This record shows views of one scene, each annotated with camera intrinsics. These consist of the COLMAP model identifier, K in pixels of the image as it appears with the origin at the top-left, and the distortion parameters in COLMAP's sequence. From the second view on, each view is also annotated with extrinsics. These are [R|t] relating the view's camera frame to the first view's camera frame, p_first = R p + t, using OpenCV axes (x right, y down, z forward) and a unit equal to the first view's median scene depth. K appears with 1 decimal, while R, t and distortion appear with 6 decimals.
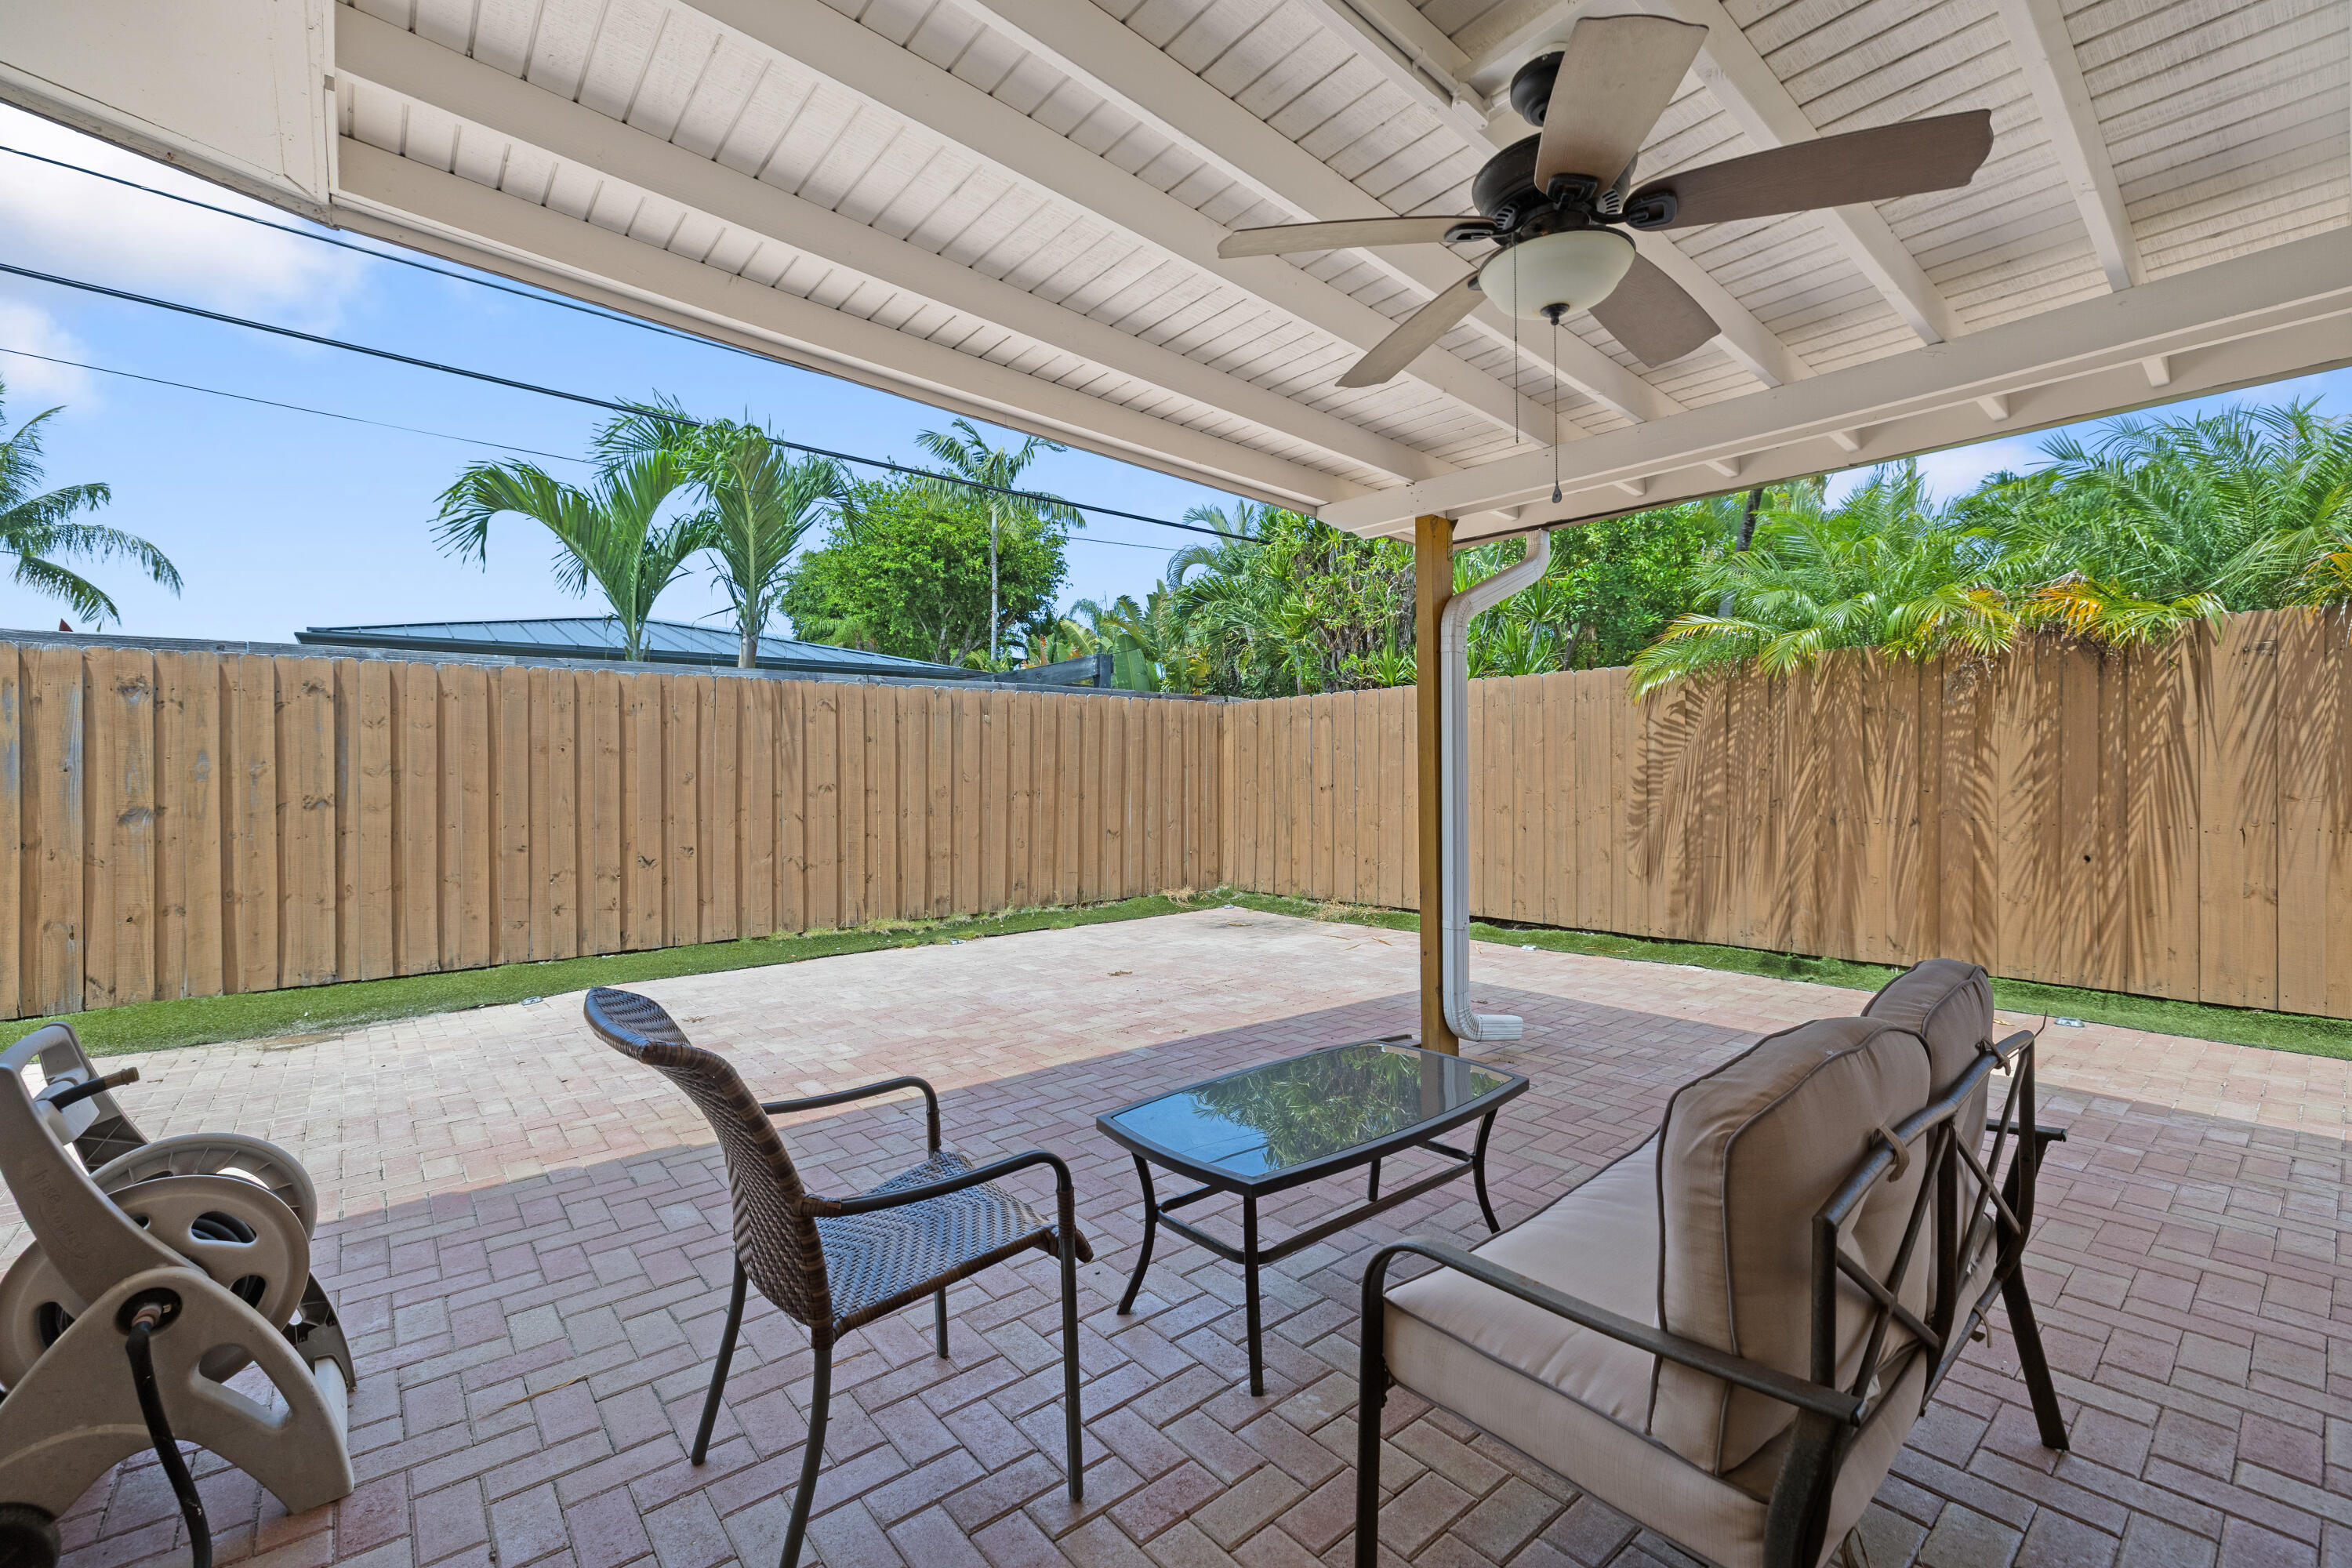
lens RADIAL K [[973.1, 0, 1174.6], [0, 973.1, 782.8], [0, 0, 1]] dist [-0.010912, -0.000332]
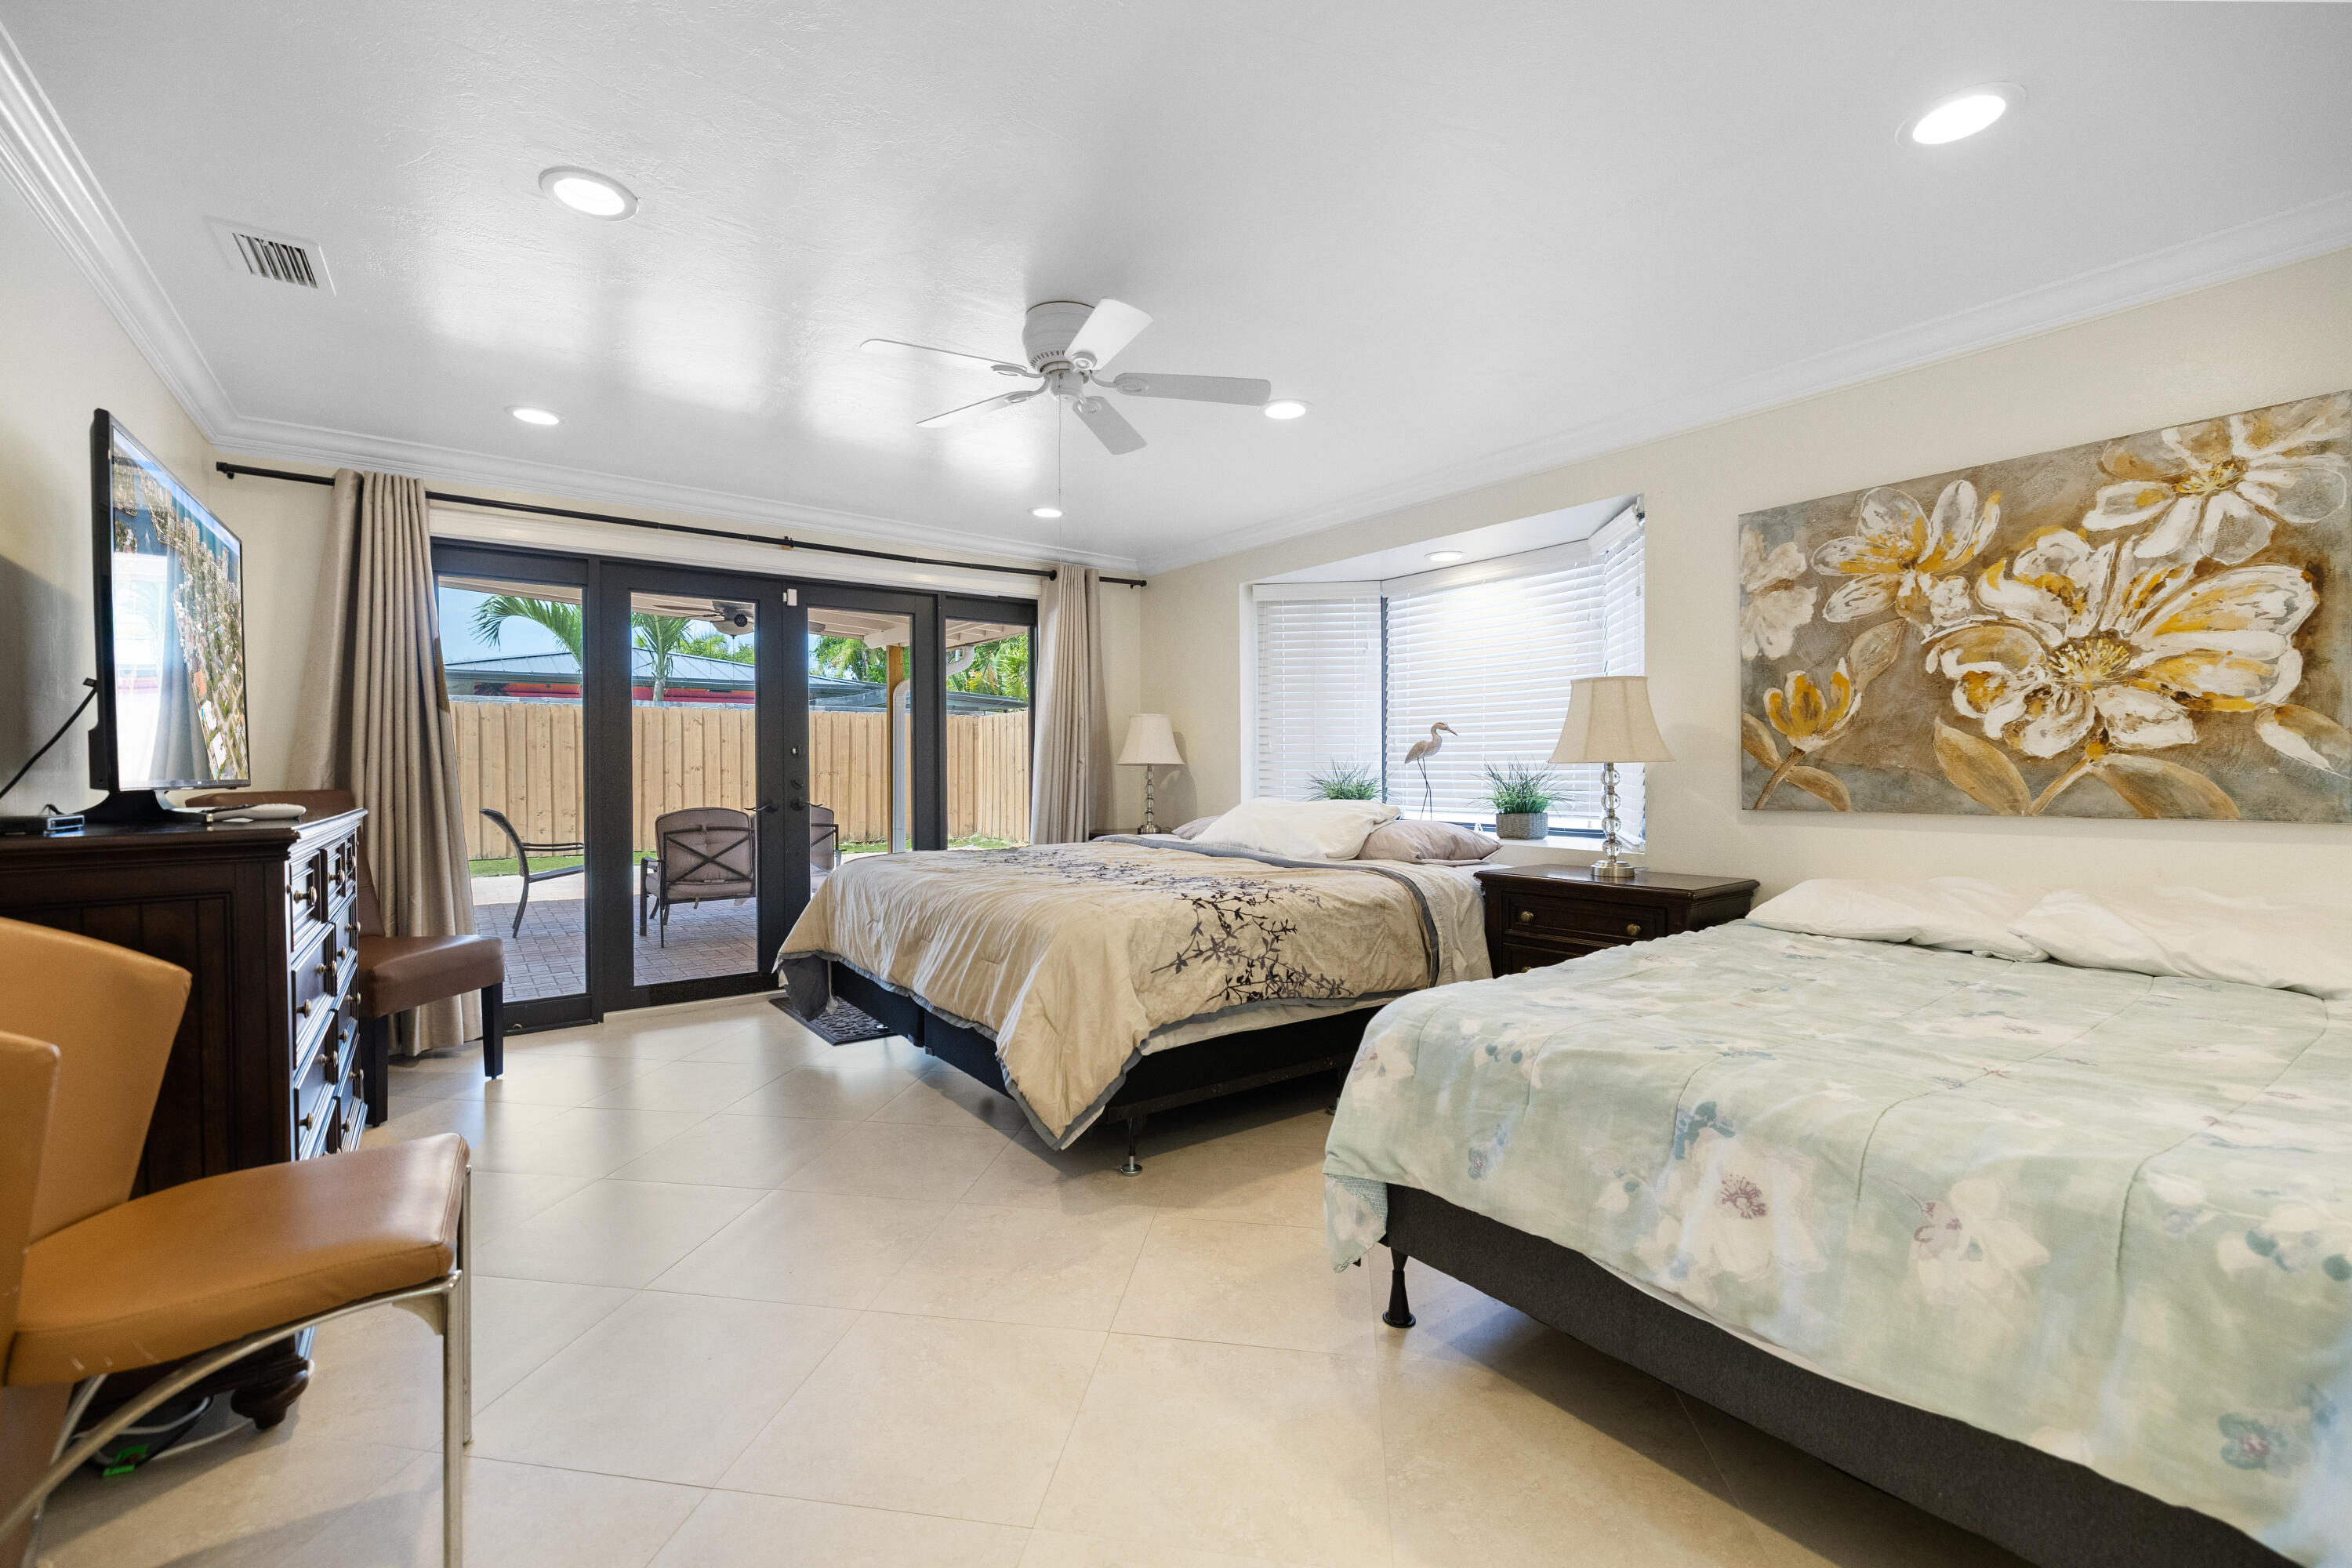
lens RADIAL K [[973.1, 0, 1177.4], [0, 973.1, 780.2], [0, 0, 1]] dist [-0.010912, -0.000332]
pose [[0.998211, 0.007455, -0.059329, 0.712454], [-0.007007, 0.999945, 0.007756, 0.007926], [0.059384, -0.007326, 0.998208, -0.811620]]
